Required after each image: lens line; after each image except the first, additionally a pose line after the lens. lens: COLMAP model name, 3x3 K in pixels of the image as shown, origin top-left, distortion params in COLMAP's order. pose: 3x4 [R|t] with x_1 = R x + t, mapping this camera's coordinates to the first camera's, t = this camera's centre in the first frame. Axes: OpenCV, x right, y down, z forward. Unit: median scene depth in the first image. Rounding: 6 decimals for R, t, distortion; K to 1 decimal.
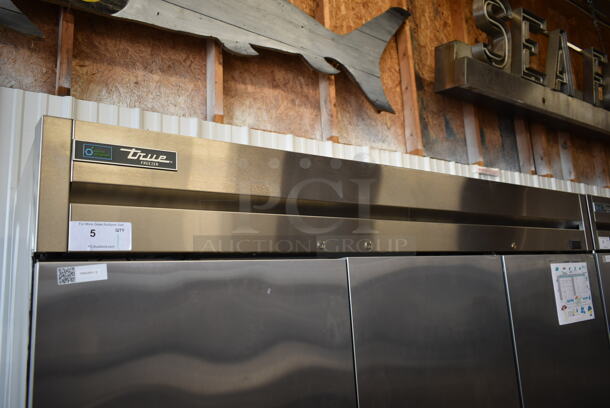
lens RADIAL K [[465.3, 0, 305.0], [0, 465.3, 204.0], [0, 0, 1]] dist [-0.012127, -0.001280]
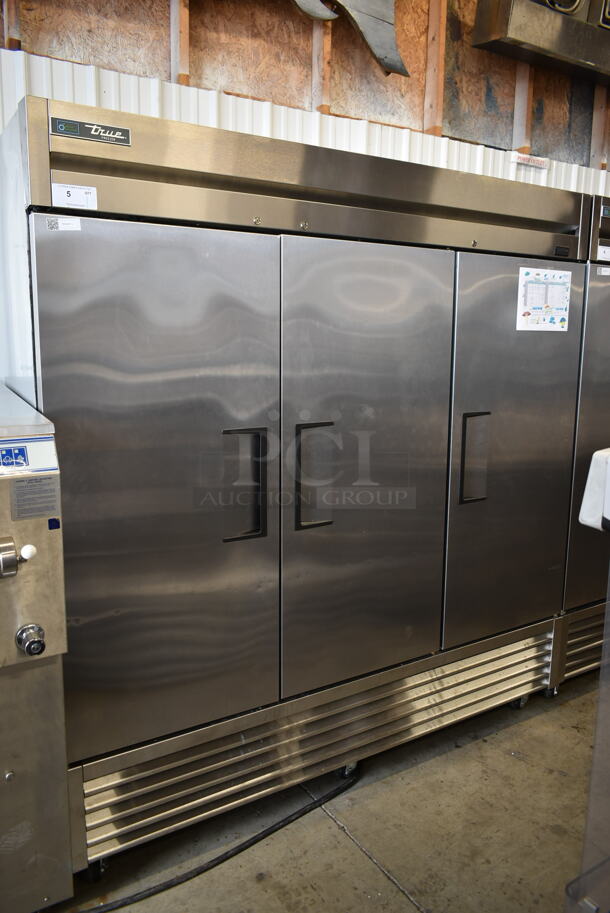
lens RADIAL K [[696.4, 0, 305.0], [0, 696.4, 456.5], [0, 0, 1]] dist [-0.012127, -0.001280]
pose [[0.996336, 0.072781, -0.044906, 0.132753], [-0.052836, 0.936759, 0.345963, 0.015514], [0.067245, -0.342323, 0.937173, -0.394466]]
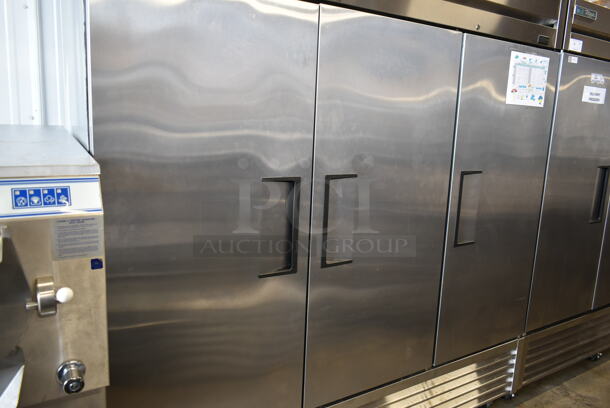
lens RADIAL K [[465.3, 0, 305.0], [0, 465.3, 204.0], [0, 0, 1]] dist [-0.012127, -0.001280]
pose [[0.993451, 0.104658, -0.045856, 0.083172], [-0.082008, 0.932530, 0.351658, 0.090408], [0.079566, -0.345594, 0.935005, -0.192341]]
